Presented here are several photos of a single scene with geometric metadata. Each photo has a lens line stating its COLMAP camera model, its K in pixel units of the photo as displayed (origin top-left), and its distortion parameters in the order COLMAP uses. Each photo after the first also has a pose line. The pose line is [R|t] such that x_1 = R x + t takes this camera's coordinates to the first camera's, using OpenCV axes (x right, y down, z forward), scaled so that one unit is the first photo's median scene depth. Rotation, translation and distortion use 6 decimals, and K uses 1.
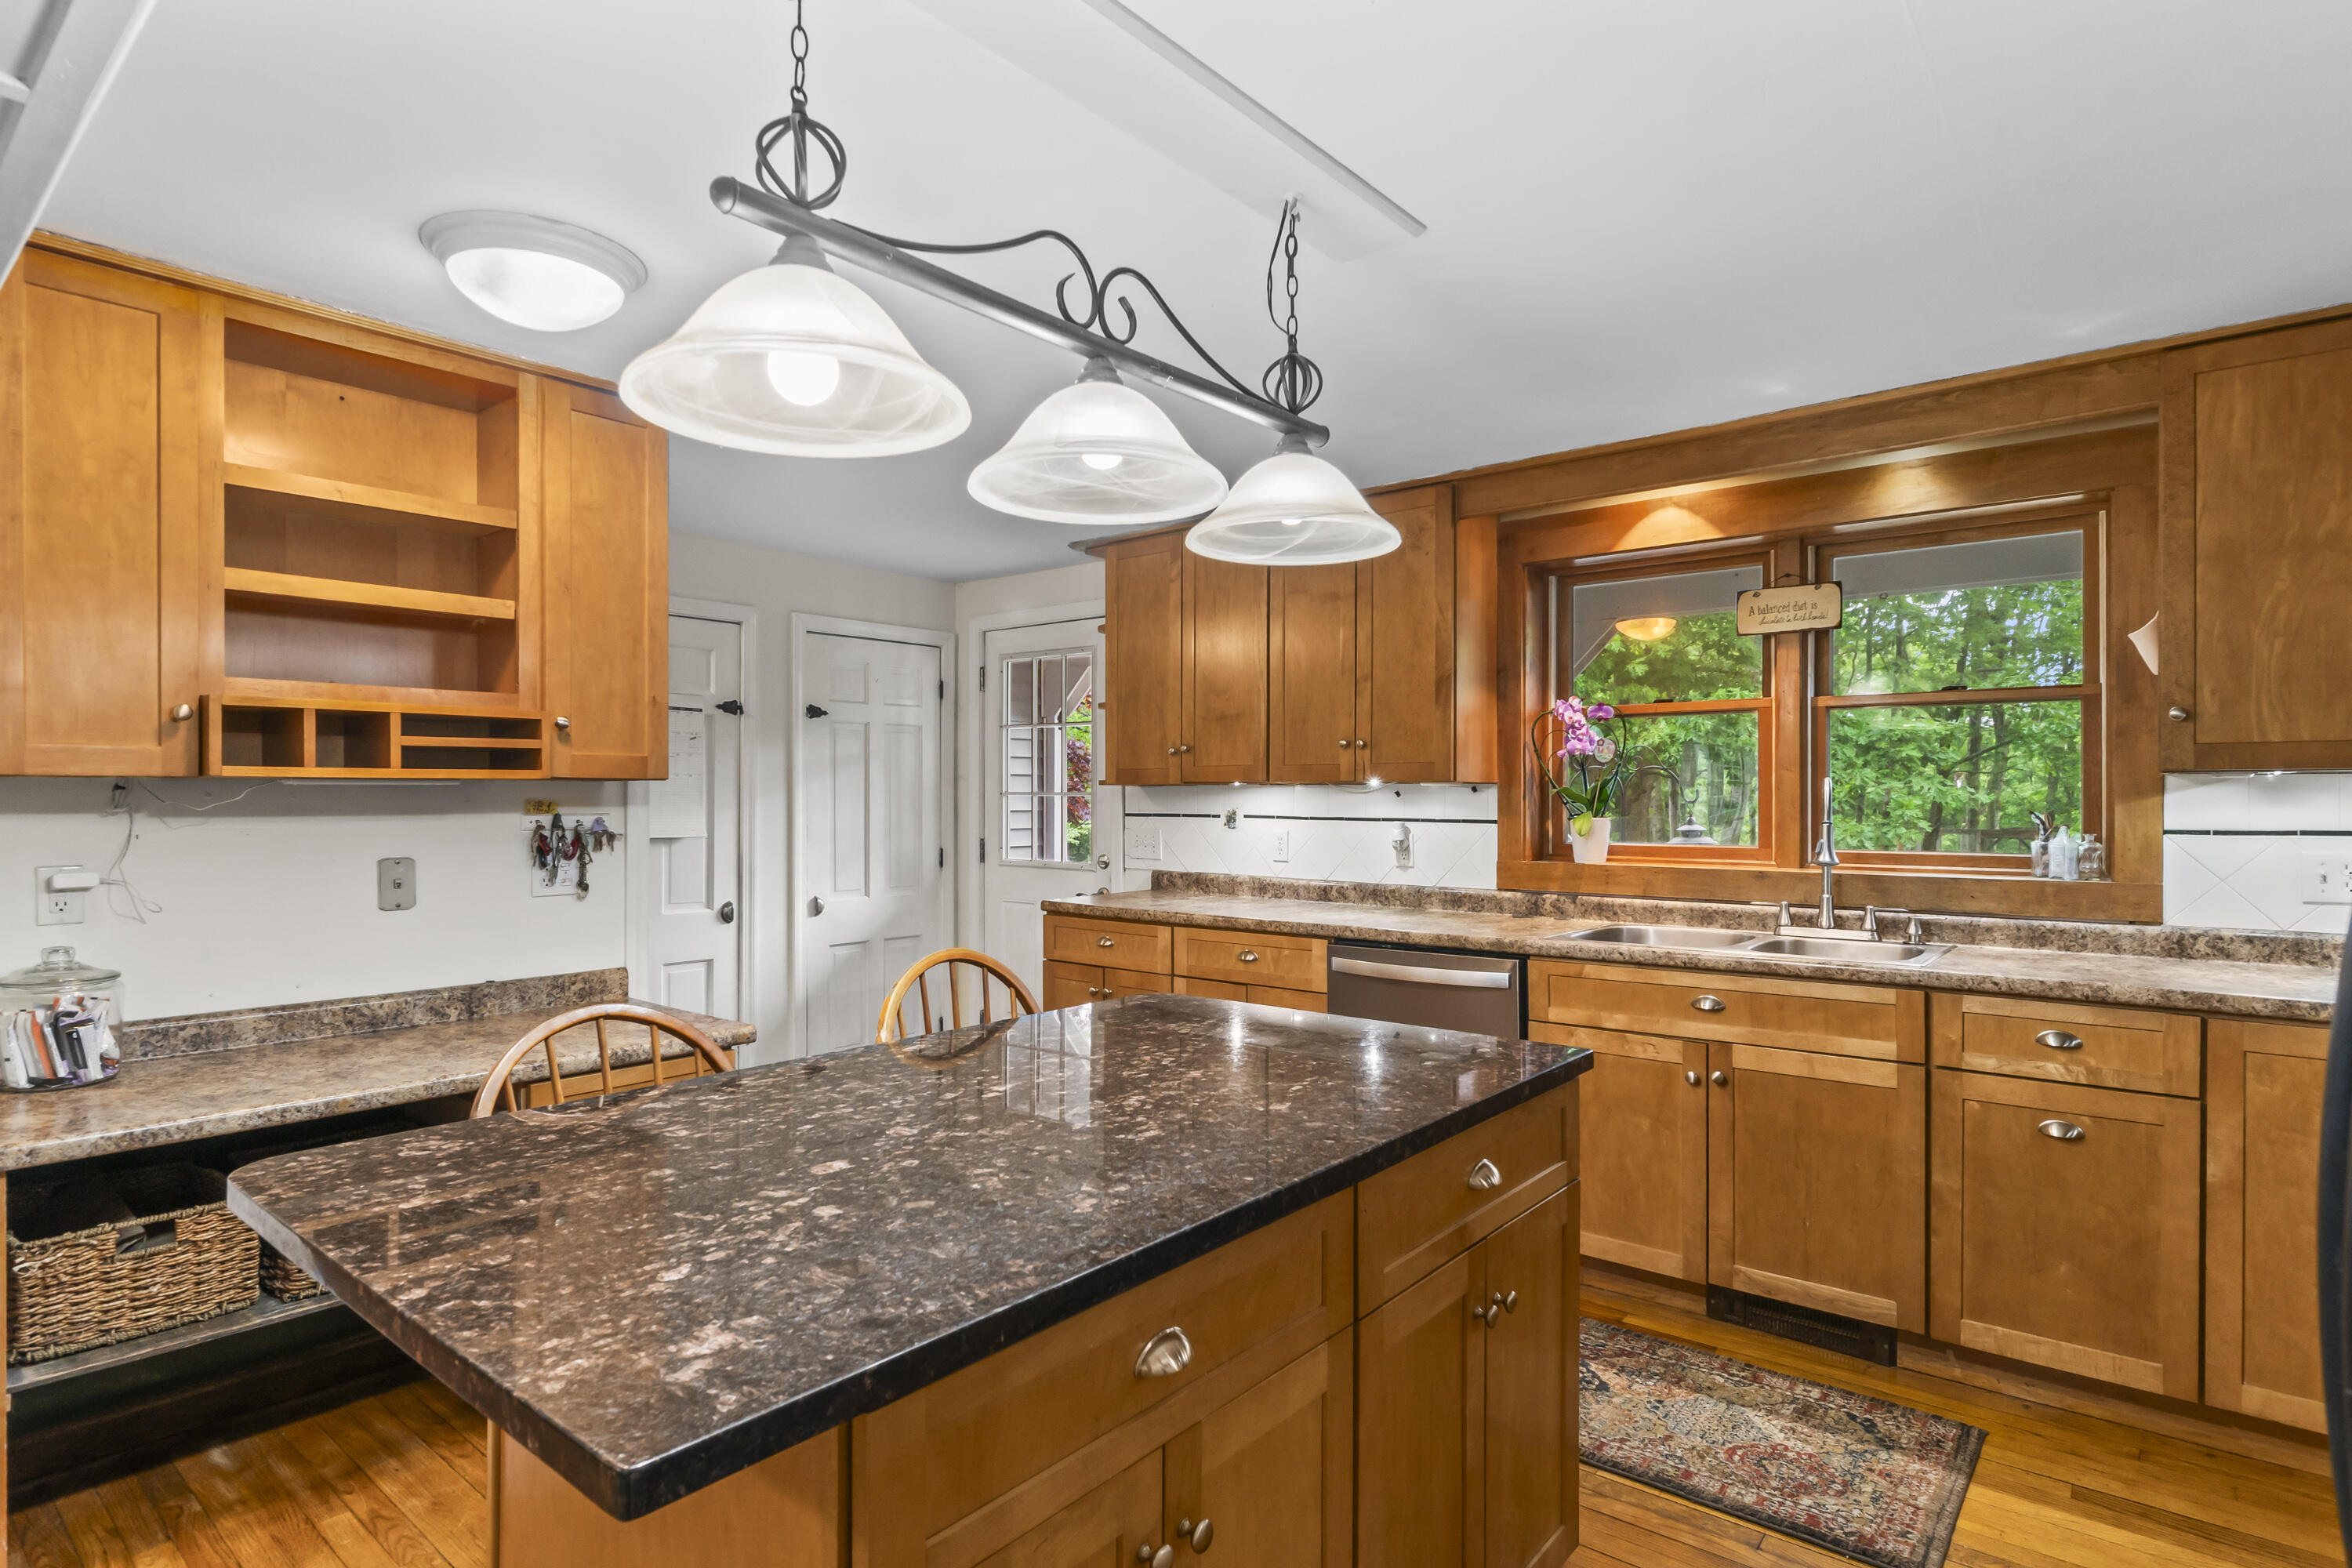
lens RADIAL K [[1218.7, 0, 1177.8], [0, 1218.7, 799.3], [0, 0, 1]] dist [-0.002447, -0.002773]
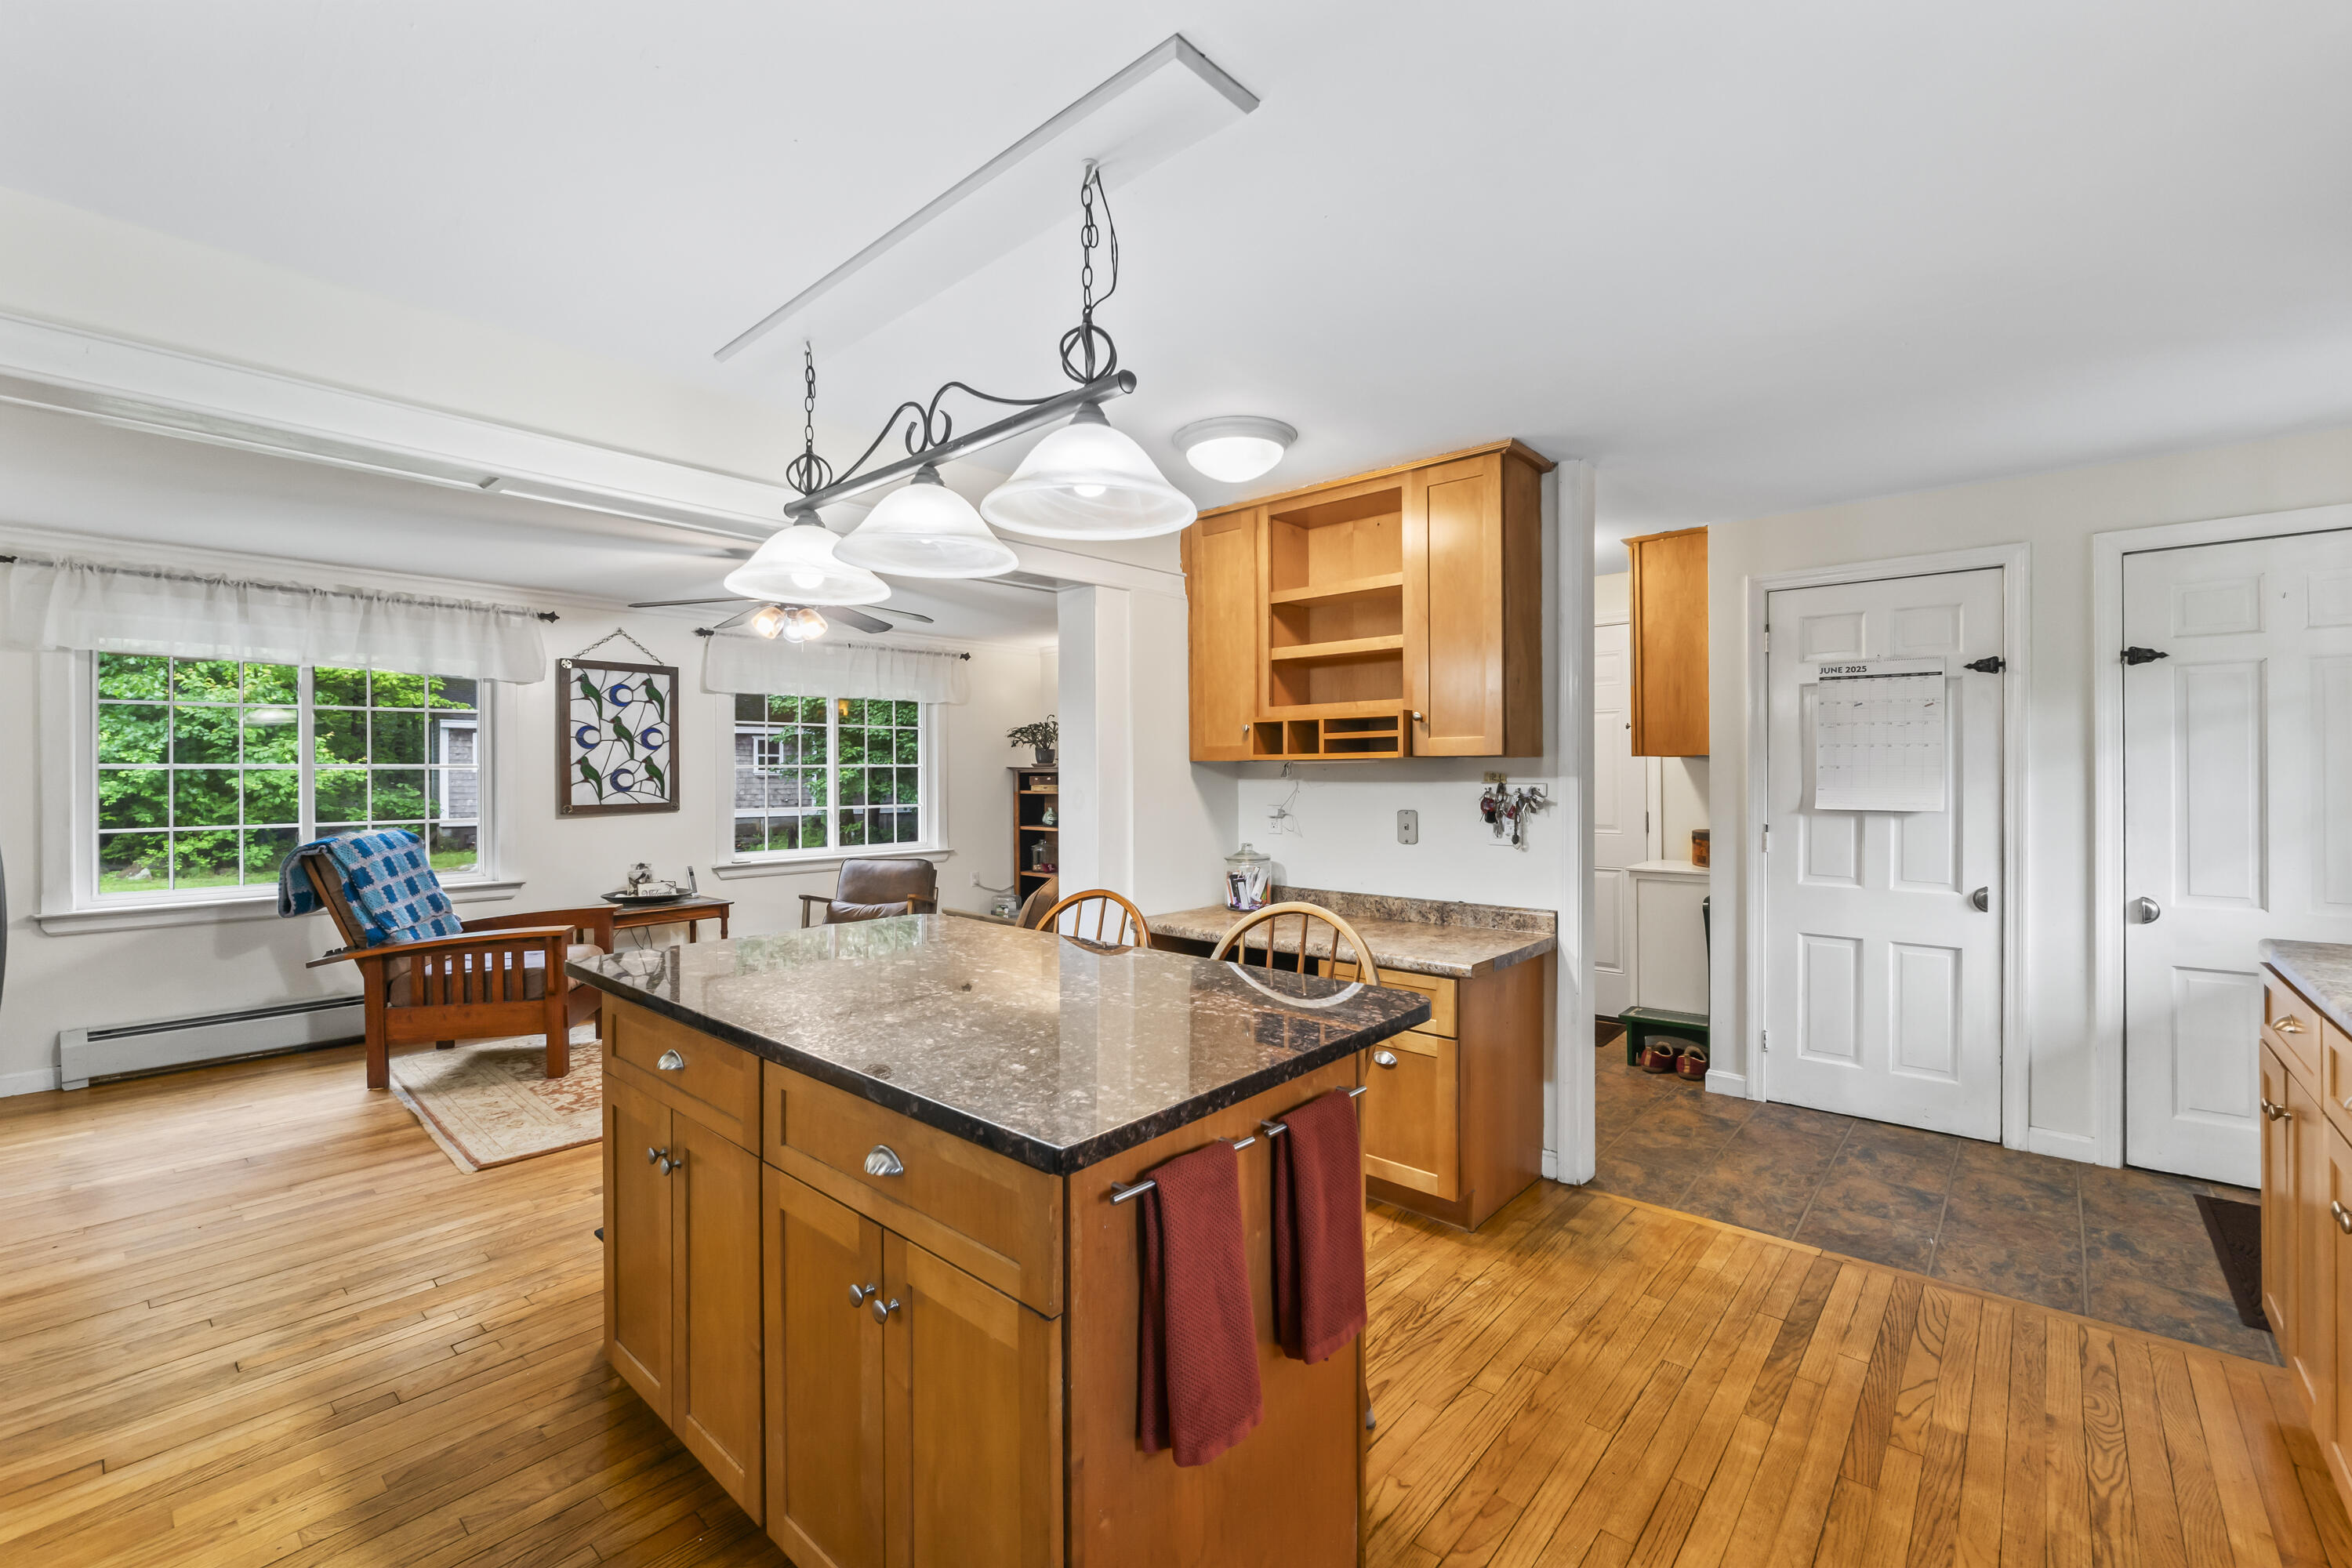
lens RADIAL K [[993.7, 0, 1181.2], [0, 993.7, 773.0], [0, 0, 1]] dist [-0.006695, 0.000242]
pose [[-0.042742, 0.001760, -0.999085, 0.570229], [0.001817, 0.999997, 0.001684, -0.000781], [0.999084, -0.001743, -0.042745, 0.701602]]
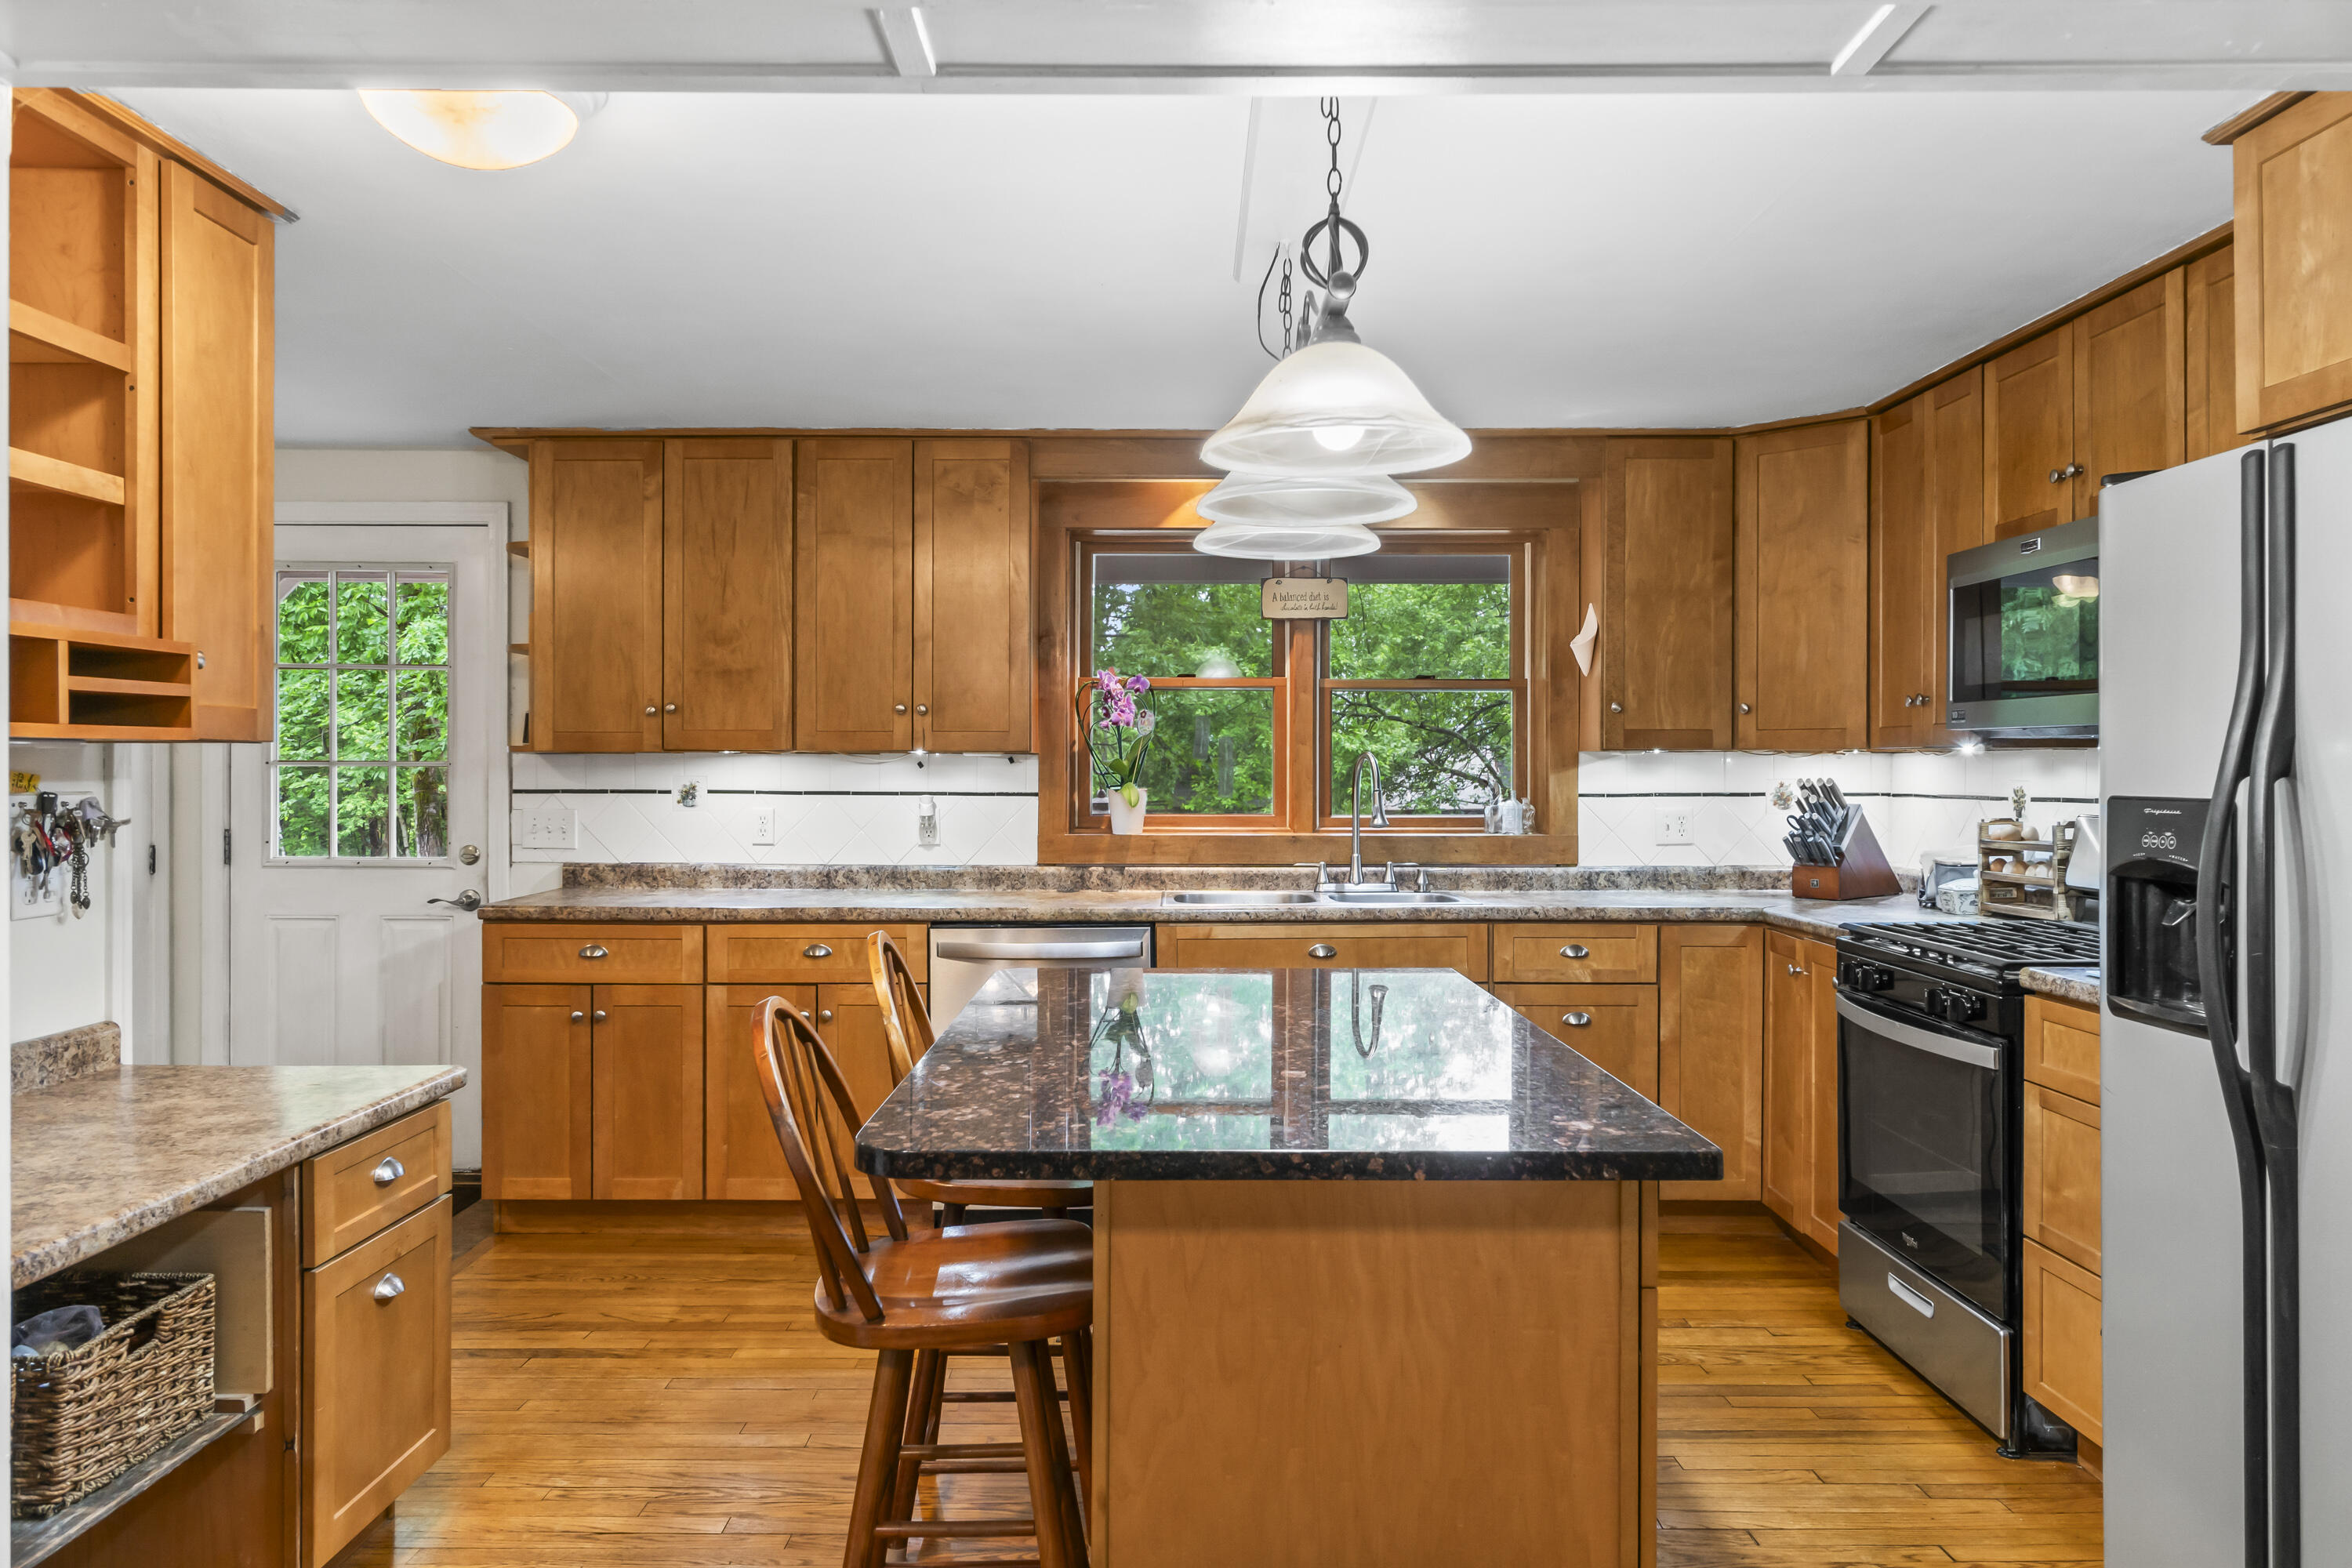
lens RADIAL K [[1624.0, 0, 1188.6], [0, 1624.0, 782.4], [0, 0, 1]] dist [0.006786, -0.004762]
pose [[0.764682, -0.004388, 0.644392, -0.604111], [0.000271, 0.999979, 0.006487, 0.001219], [-0.644407, -0.004786, 0.764667, -0.068559]]
